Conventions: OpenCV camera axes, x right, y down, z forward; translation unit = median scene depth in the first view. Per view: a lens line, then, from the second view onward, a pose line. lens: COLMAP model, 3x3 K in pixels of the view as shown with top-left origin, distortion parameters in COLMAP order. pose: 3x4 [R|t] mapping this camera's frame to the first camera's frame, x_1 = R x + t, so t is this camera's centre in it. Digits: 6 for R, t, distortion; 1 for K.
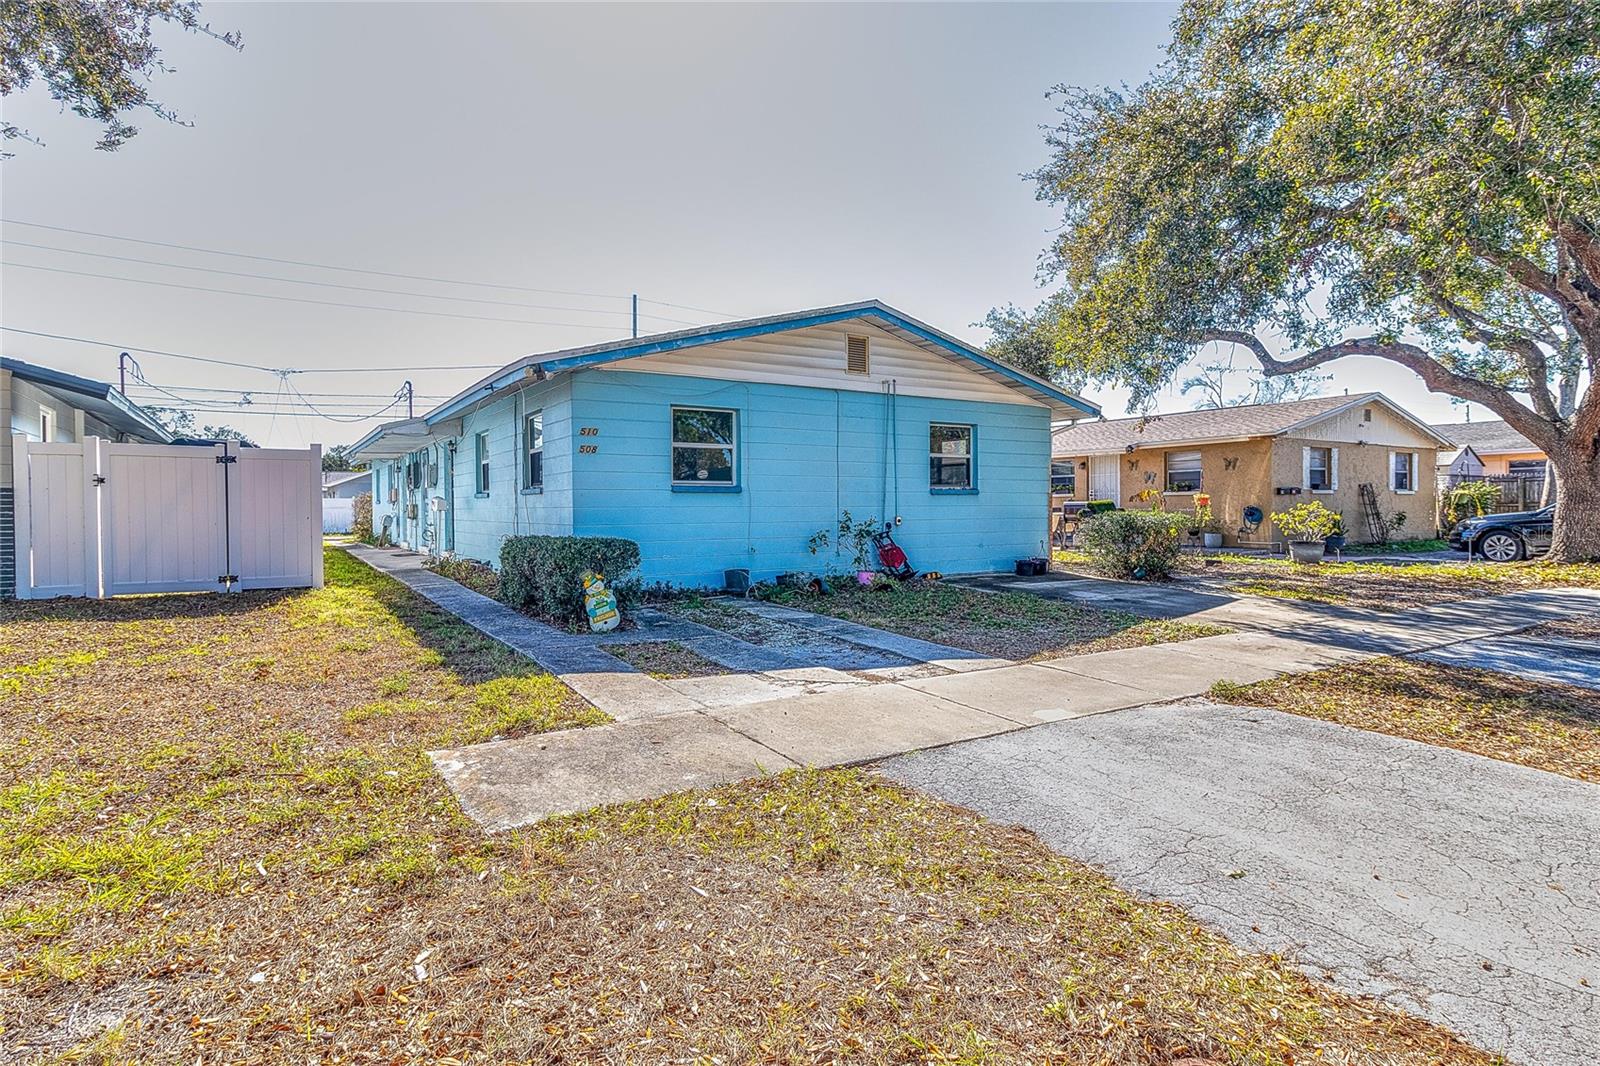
lens RADIAL K [[837.8, 0, 800.4], [0, 837.8, 527.0], [0, 0, 1]] dist [0.000940, 0.000223]
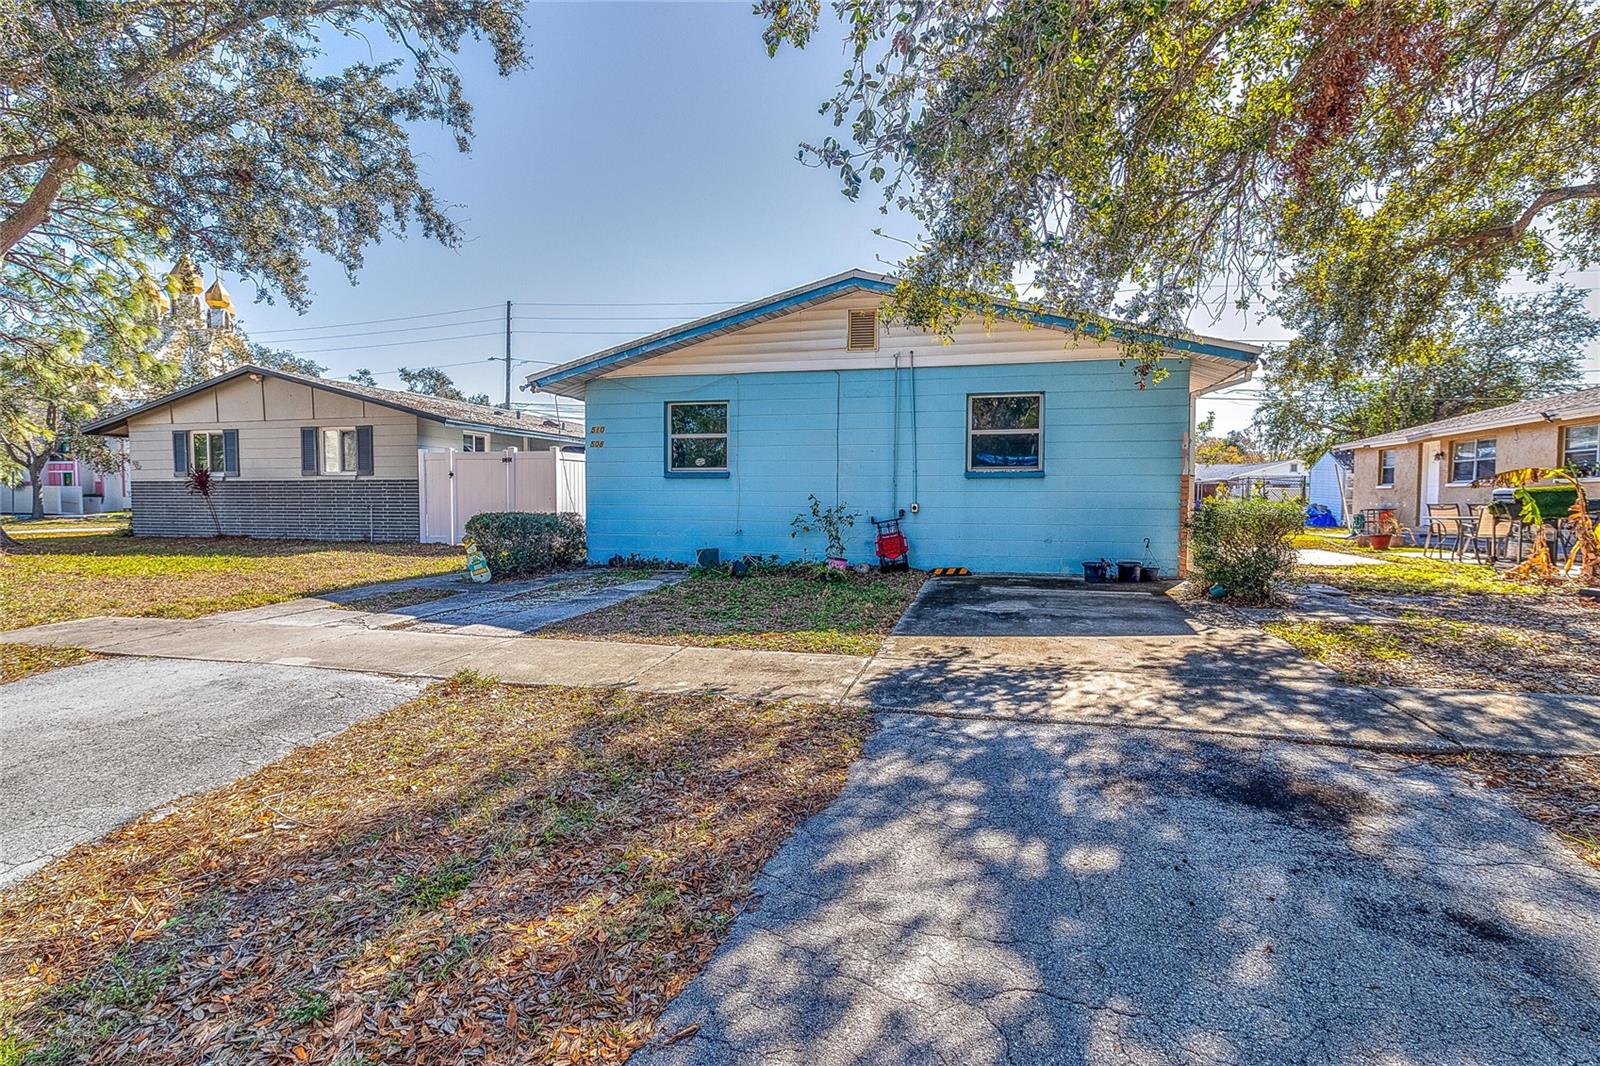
lens RADIAL K [[837.8, 0, 800.9], [0, 837.8, 531.3], [0, 0, 1]] dist [0.000940, 0.000223]
pose [[0.702744, 0.035957, -0.710534, 0.703522], [-0.021781, 0.999341, 0.029031, -0.006158], [0.711110, -0.004925, 0.703064, 0.292175]]
